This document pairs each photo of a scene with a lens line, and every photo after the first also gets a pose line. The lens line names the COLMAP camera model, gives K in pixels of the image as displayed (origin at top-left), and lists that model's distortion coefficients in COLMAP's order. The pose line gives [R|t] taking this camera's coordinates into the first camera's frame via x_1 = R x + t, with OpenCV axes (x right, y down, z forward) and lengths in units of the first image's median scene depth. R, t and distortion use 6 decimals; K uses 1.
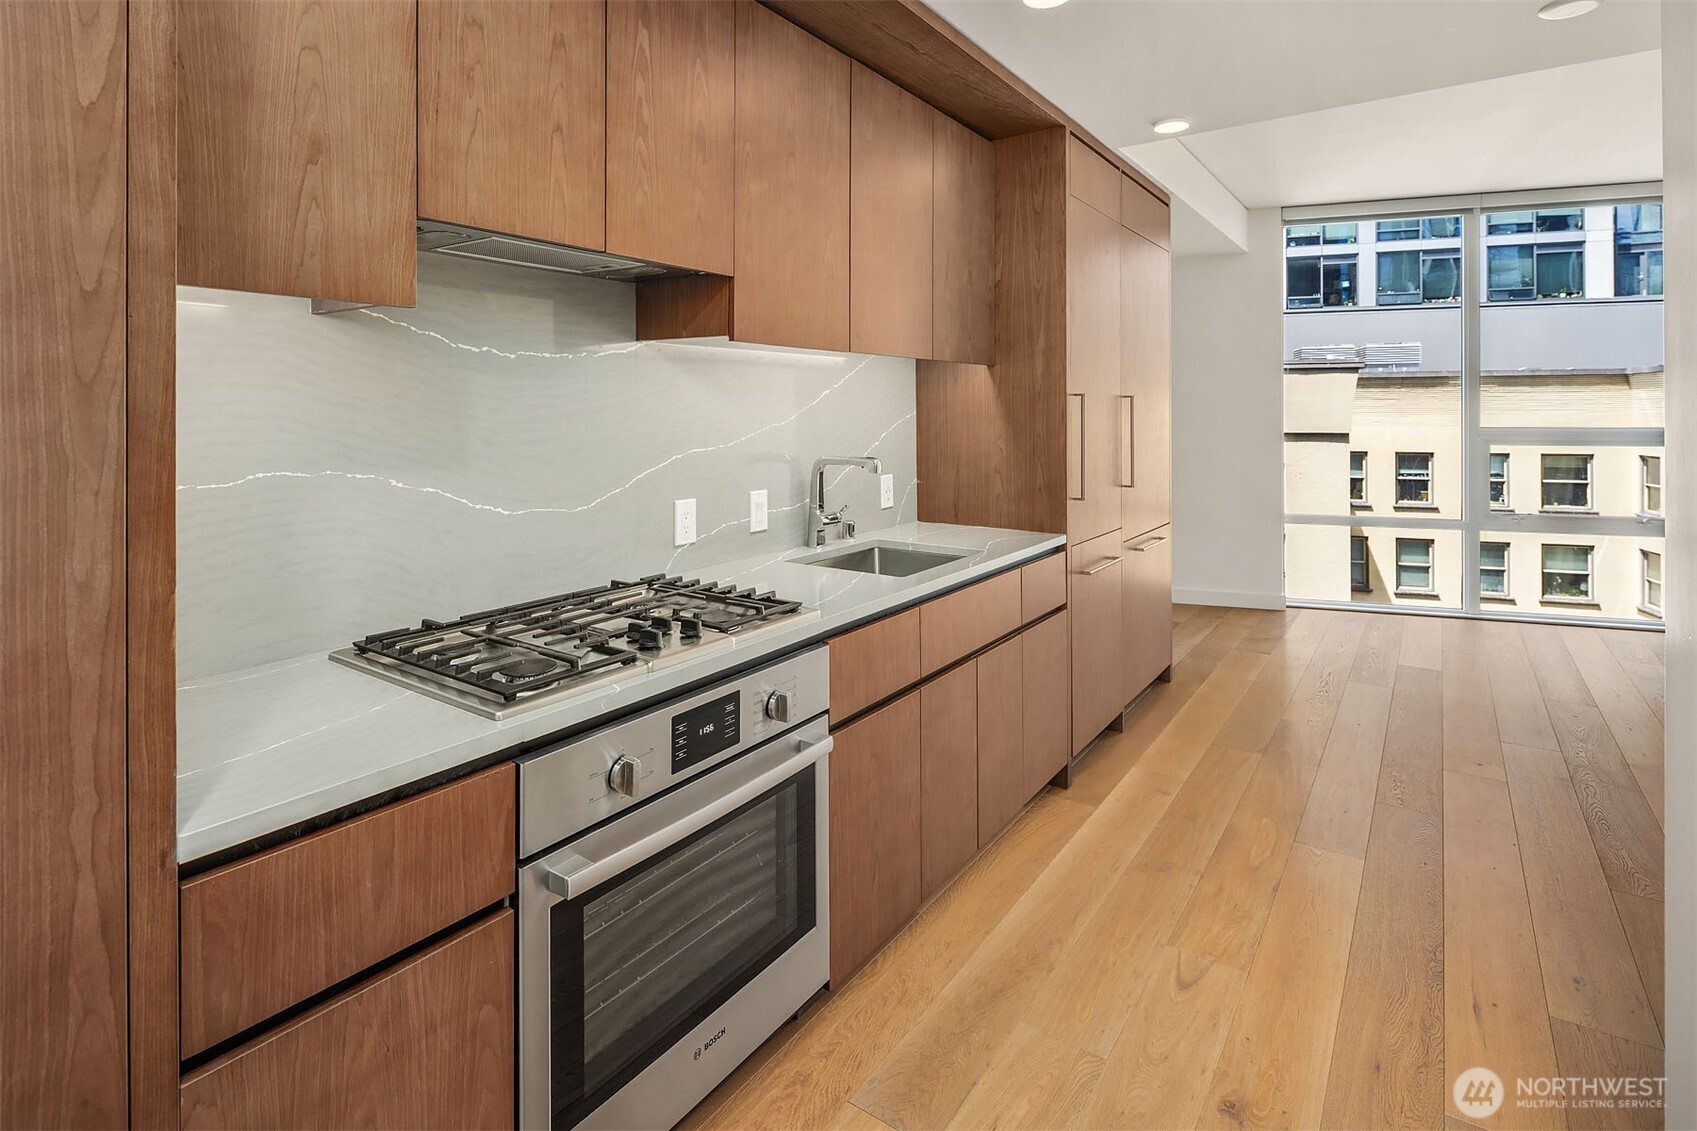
lens RADIAL K [[844.3, 0, 859.1], [0, 844.3, 413.1], [0, 0, 1]] dist [0.000821, -0.000932]
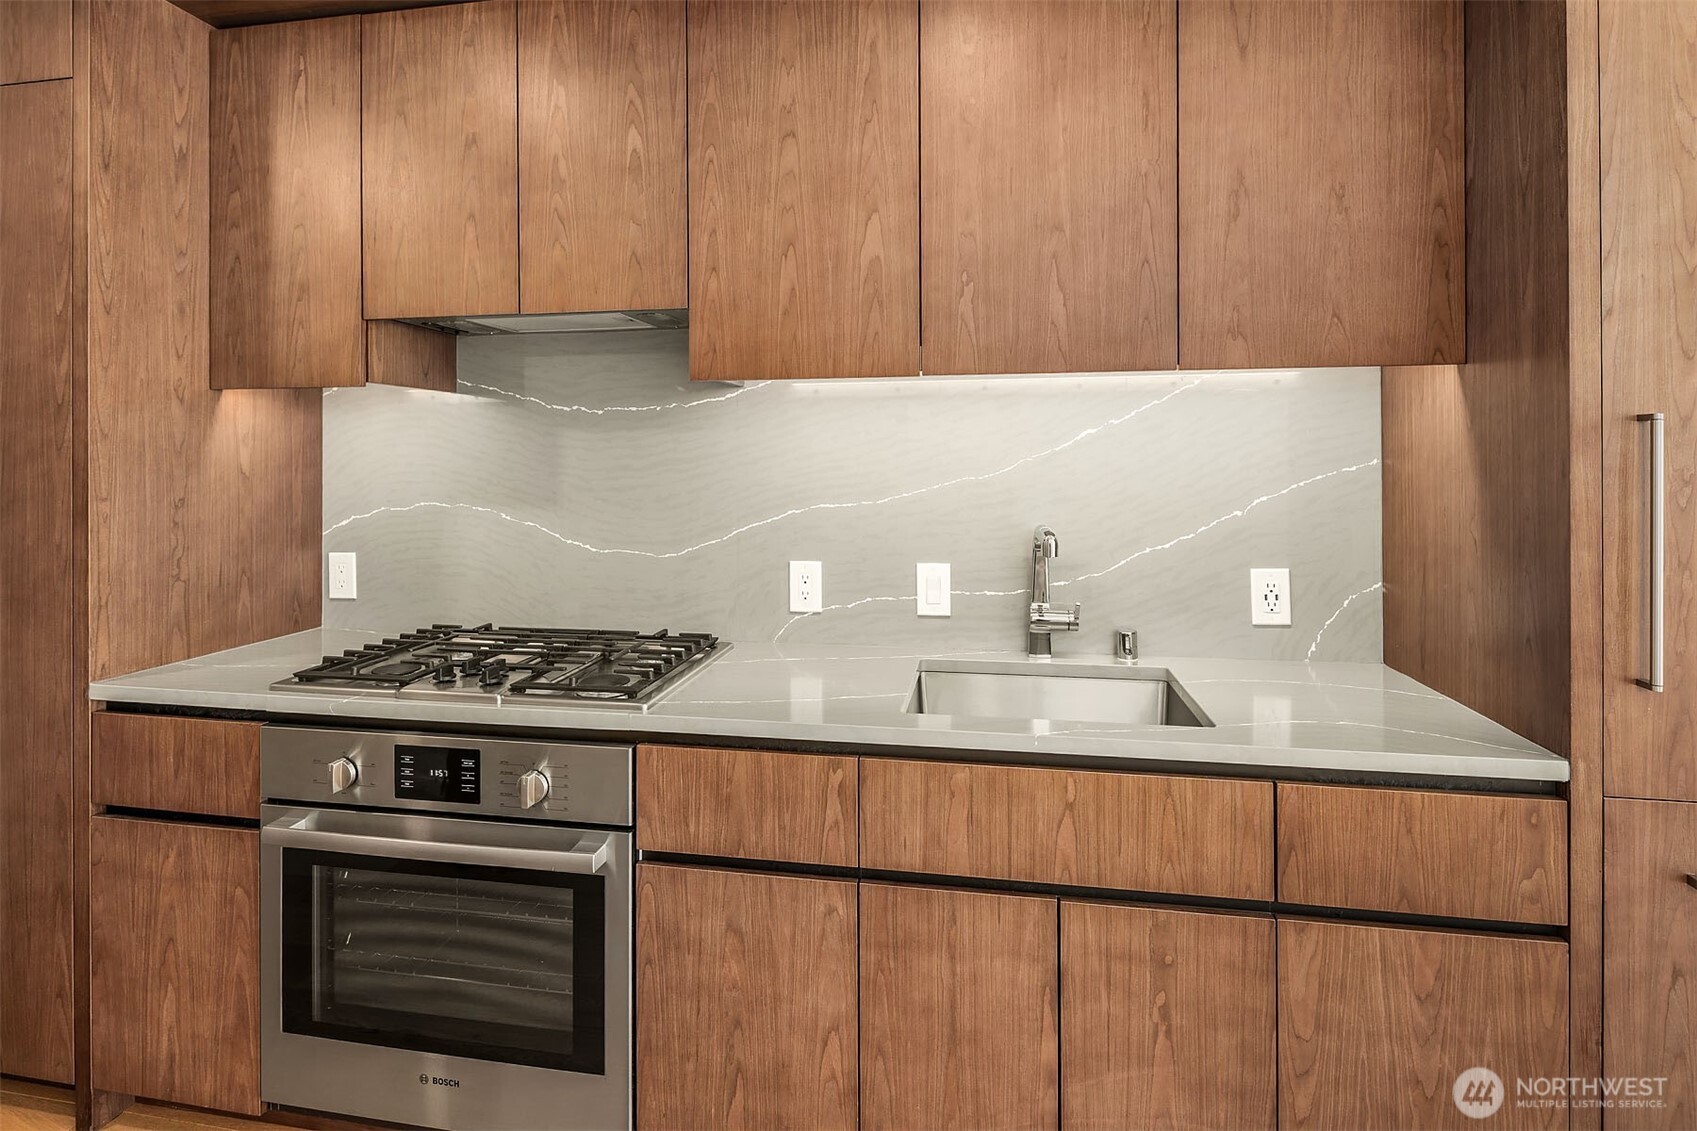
lens RADIAL K [[844.3, 0, 751.8], [0, 844.3, 465.1], [0, 0, 1]] dist [0.000821, -0.000932]
pose [[0.406123, 0.004666, -0.913806, 0.444746], [-0.000099, 0.999987, 0.005062, -0.001421], [0.913818, -0.001965, 0.406119, 0.457979]]
